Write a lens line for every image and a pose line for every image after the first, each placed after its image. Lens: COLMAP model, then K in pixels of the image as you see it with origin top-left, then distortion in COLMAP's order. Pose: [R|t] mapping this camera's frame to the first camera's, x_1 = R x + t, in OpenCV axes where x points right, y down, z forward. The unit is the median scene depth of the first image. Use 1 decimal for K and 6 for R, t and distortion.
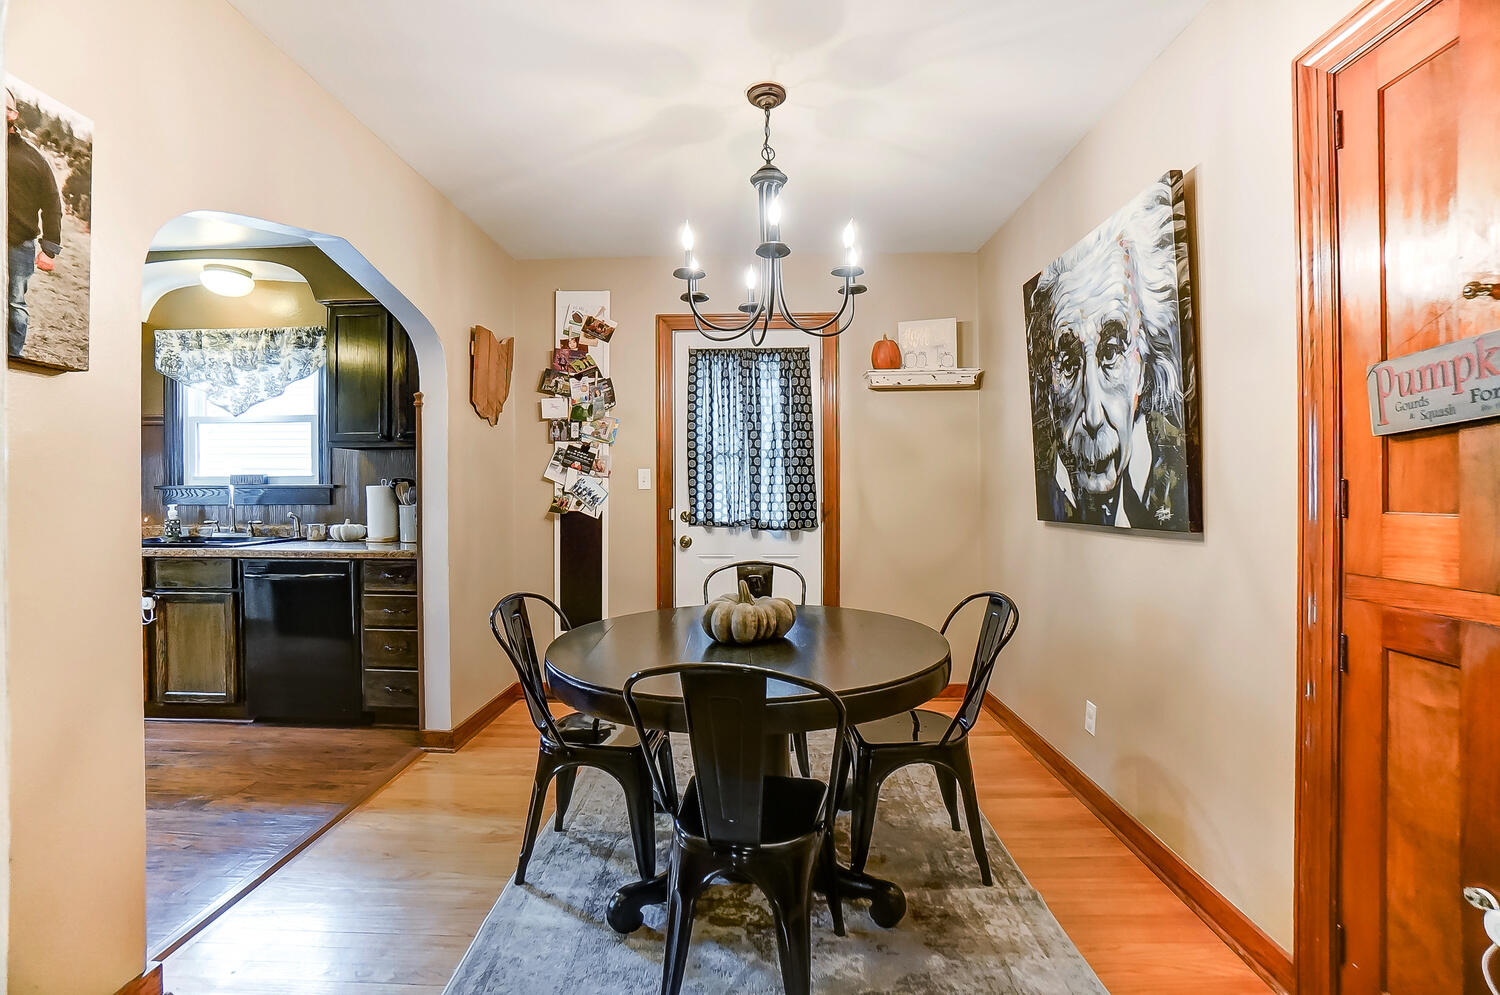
lens RADIAL K [[656.4, 0, 748.2], [0, 656.4, 489.9], [0, 0, 1]] dist [-0.014773, 0.015910]
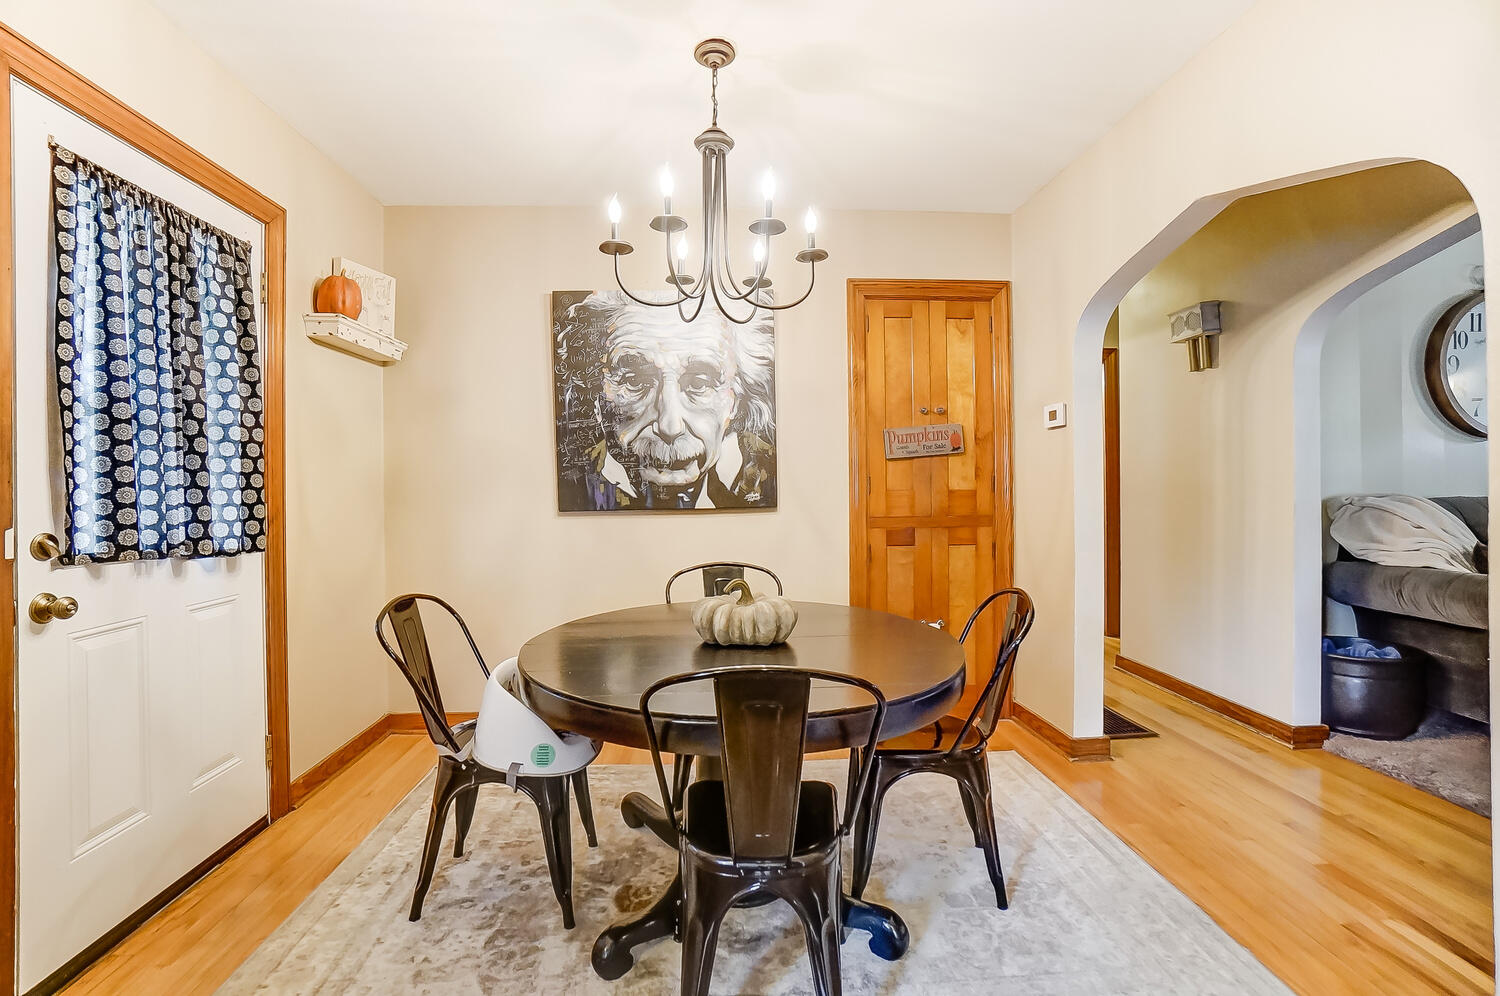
lens RADIAL K [[656.4, 0, 748.2], [0, 656.4, 490.4], [0, 0, 1]] dist [-0.014773, 0.015910]
pose [[-0.030669, -0.006462, 0.999509, -0.884237], [0.007826, 0.999947, 0.006705, 0.009271], [-0.999499, 0.008028, -0.030617, 0.971025]]
